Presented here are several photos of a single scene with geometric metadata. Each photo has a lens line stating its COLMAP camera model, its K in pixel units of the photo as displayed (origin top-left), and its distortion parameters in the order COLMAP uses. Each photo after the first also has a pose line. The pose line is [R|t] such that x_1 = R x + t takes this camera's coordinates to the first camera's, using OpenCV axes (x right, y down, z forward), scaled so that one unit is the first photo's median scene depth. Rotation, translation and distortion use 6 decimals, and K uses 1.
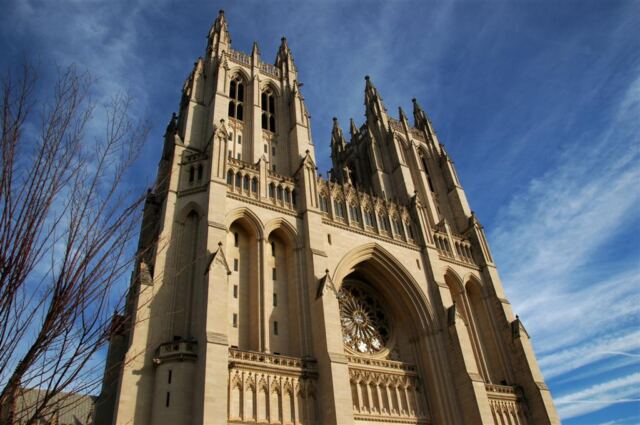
lens RADIAL K [[489.8, 0, 320.0], [0, 489.8, 212.5], [0, 0, 1]] dist [-0.148796, 0.100869]
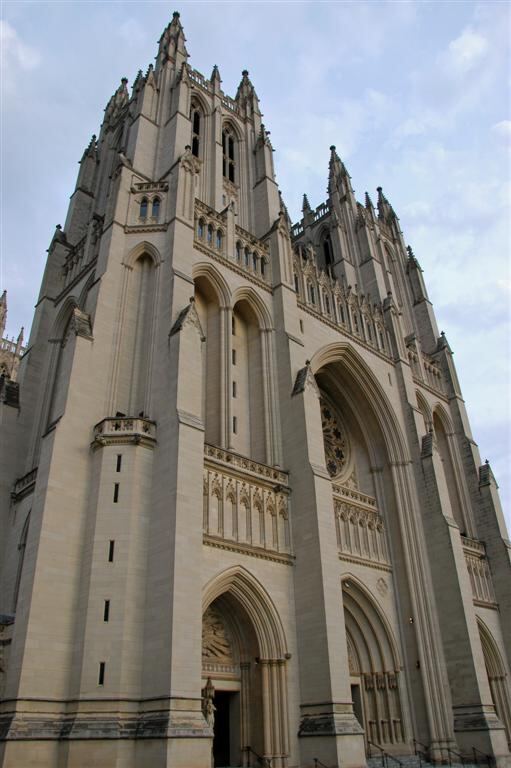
lens RADIAL K [[587.8, 0, 255.5], [0, 587.8, 384.0], [0, 0, 1]] dist [-0.148796, 0.100869]
pose [[0.978196, 0.156619, 0.136396, -0.186098], [-0.169142, 0.981868, 0.085590, 0.086382], [-0.120518, -0.106794, 0.986950, 0.087813]]
